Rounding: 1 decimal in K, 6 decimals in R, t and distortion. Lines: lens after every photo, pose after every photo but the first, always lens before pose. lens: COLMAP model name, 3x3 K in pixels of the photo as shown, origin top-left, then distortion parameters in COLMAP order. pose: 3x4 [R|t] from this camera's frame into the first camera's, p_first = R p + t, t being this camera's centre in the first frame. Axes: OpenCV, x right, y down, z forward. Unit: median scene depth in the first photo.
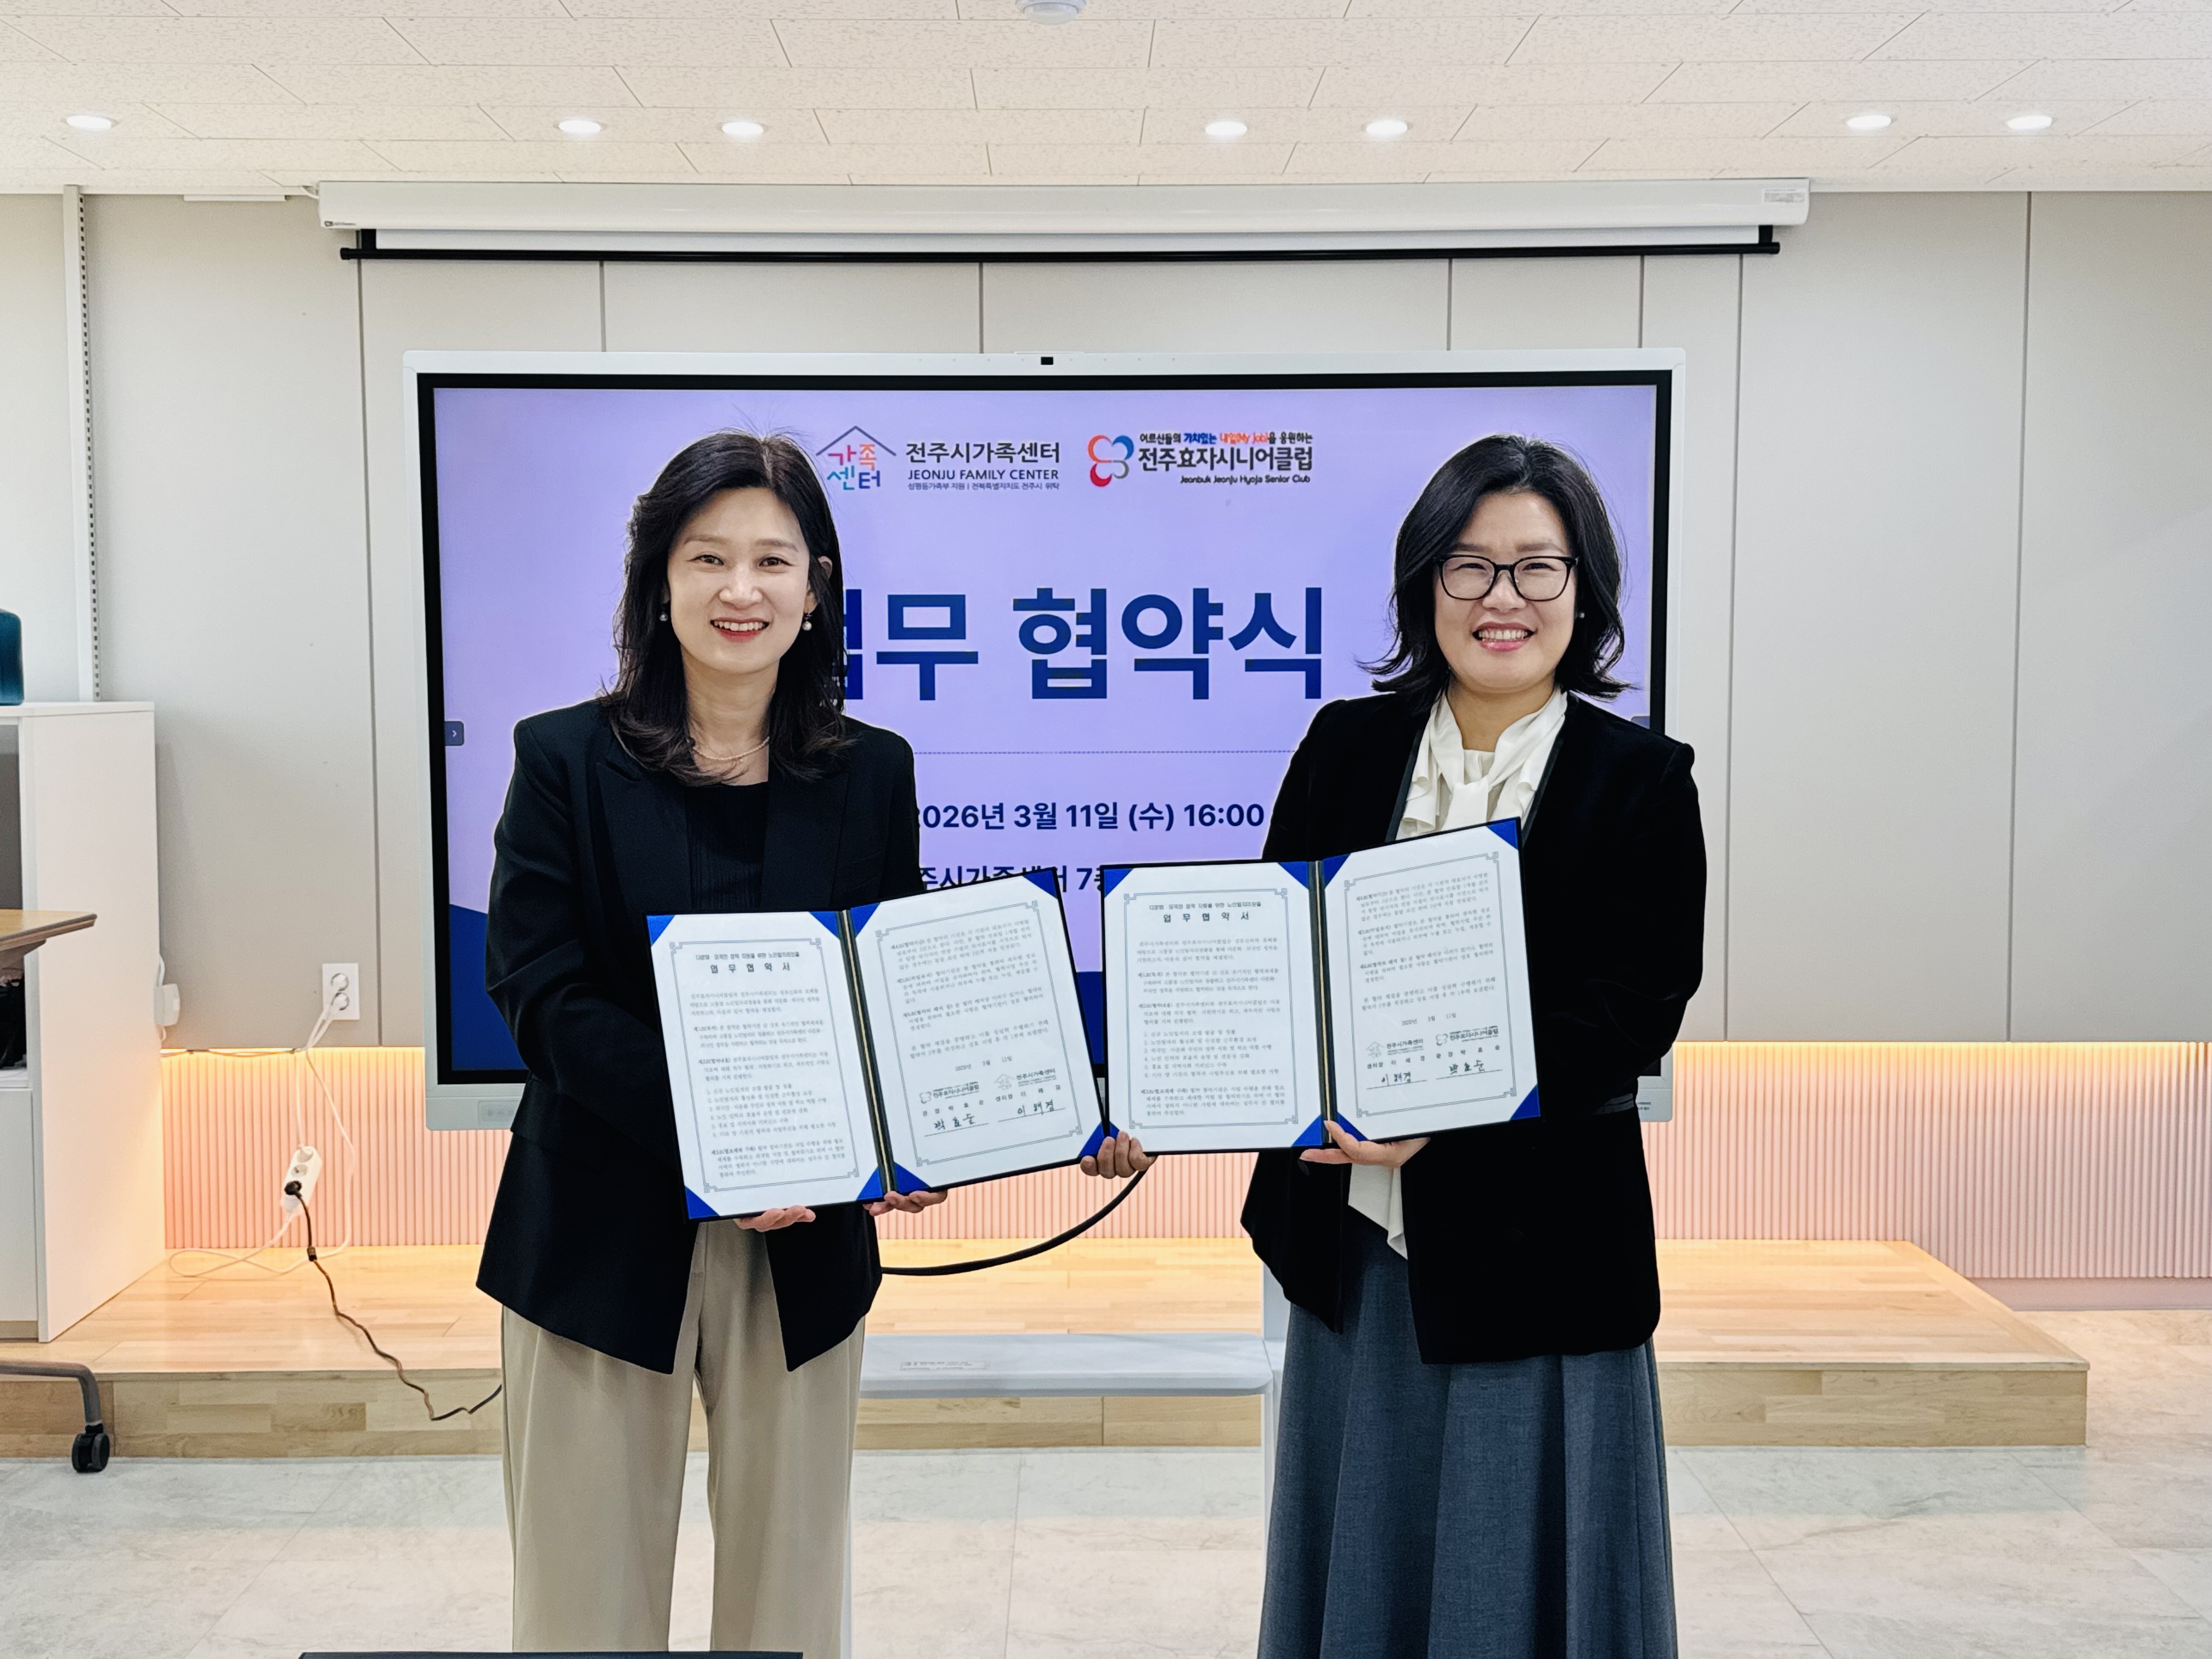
lens RADIAL K [[2370.9, 0, 1106.0], [0, 2370.9, 829.5], [0, 0, 1]] dist [0.116144, -0.307741]
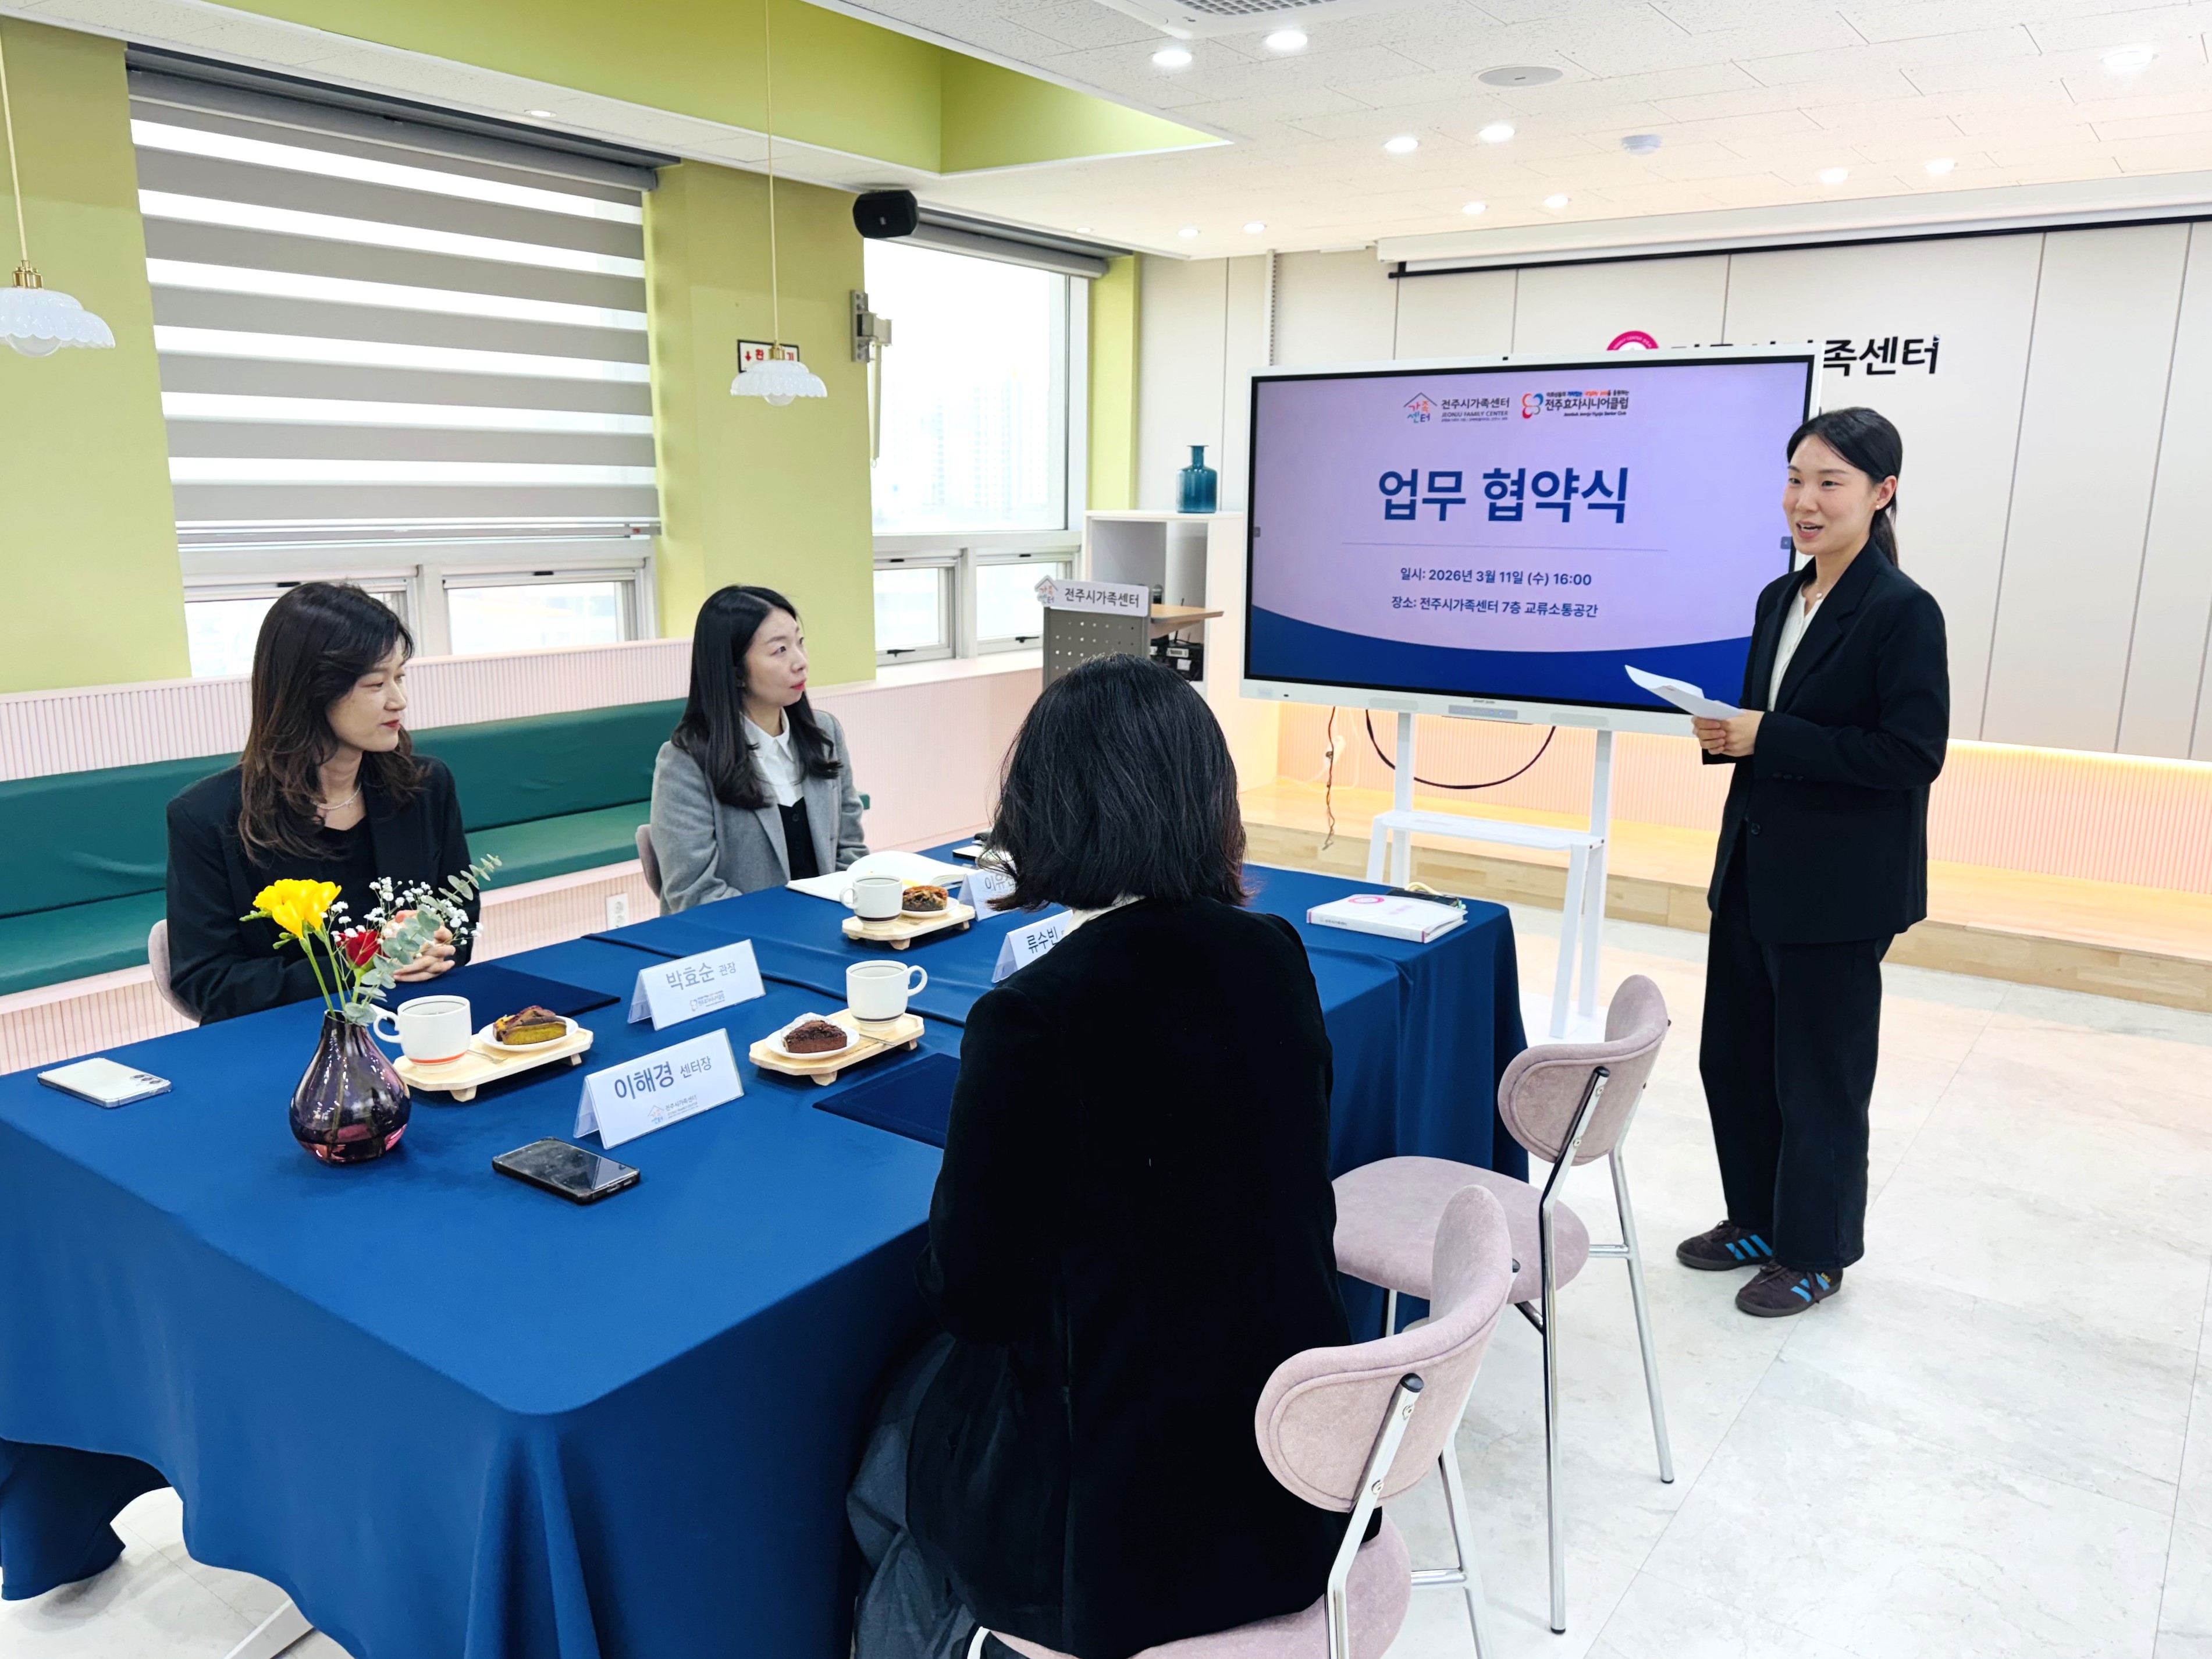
lens RADIAL K [[1547.7, 0, 1106.0], [0, 1547.7, 829.5], [0, 0, 1]] dist [0.002117, -0.005234]
pose [[0.809122, 0.131428, -0.572755, 0.527558], [-0.042527, 0.985209, 0.165994, 0.002165], [0.586100, -0.109952, 0.802744, -0.356494]]
